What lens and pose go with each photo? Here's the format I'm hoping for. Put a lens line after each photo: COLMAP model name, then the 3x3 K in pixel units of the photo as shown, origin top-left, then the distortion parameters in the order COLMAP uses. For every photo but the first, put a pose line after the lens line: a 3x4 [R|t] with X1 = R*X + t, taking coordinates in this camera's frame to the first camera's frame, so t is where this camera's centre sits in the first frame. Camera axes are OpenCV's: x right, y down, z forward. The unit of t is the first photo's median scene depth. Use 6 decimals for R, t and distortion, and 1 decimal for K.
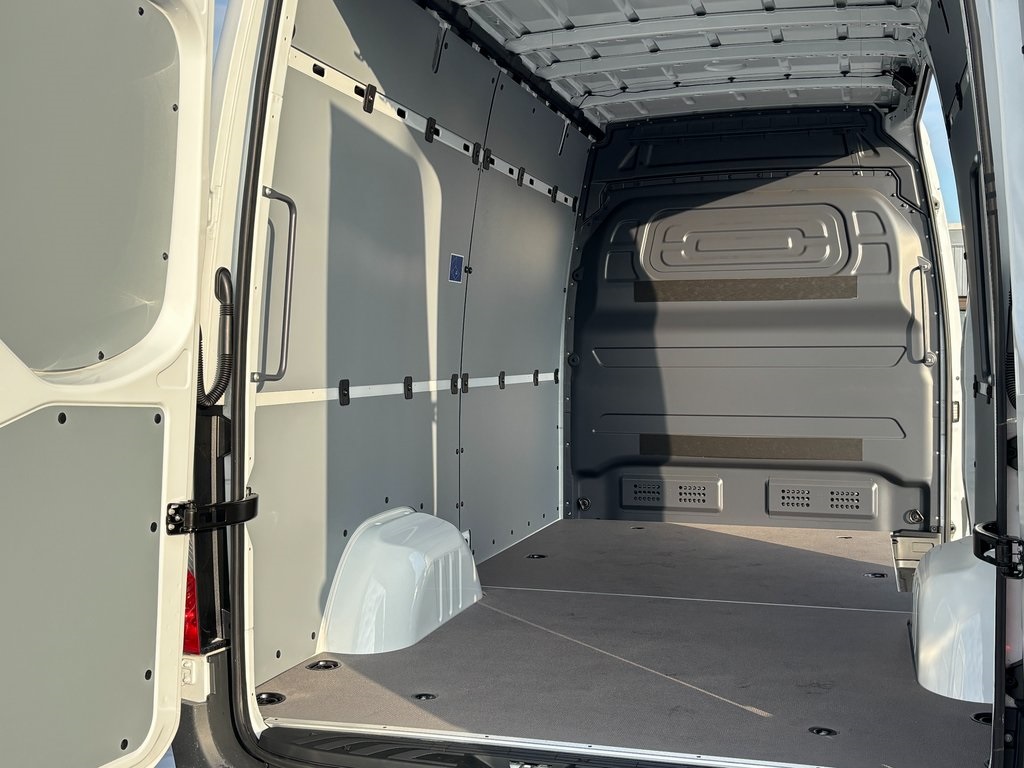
lens RADIAL K [[1171.9, 0, 512.6], [0, 1171.9, 379.5], [0, 0, 1]] dist [0.114995, 0.000000]
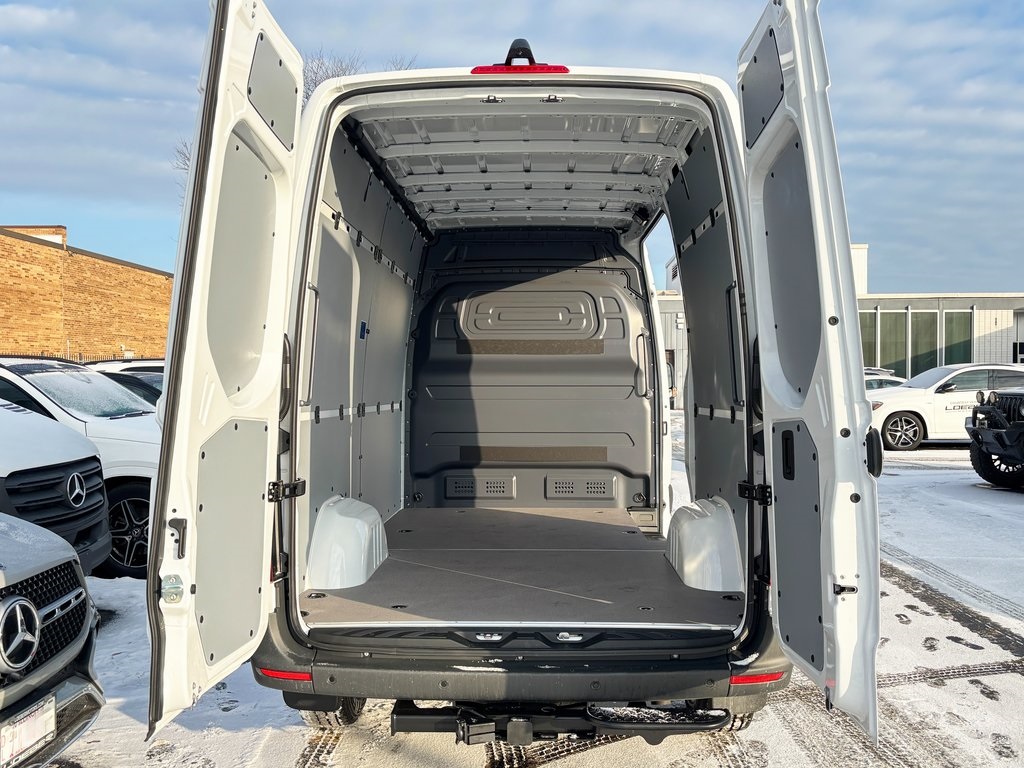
lens RADIAL K [[913.0, 0, 509.8], [0, 913.0, 386.6], [0, 0, 1]] dist [0.225667, -0.000797]
pose [[0.971995, 0.003252, 0.234979, -0.101900], [0.003101, 0.999640, -0.026661, 0.004051], [-0.234981, 0.026643, 0.971635, -0.110168]]
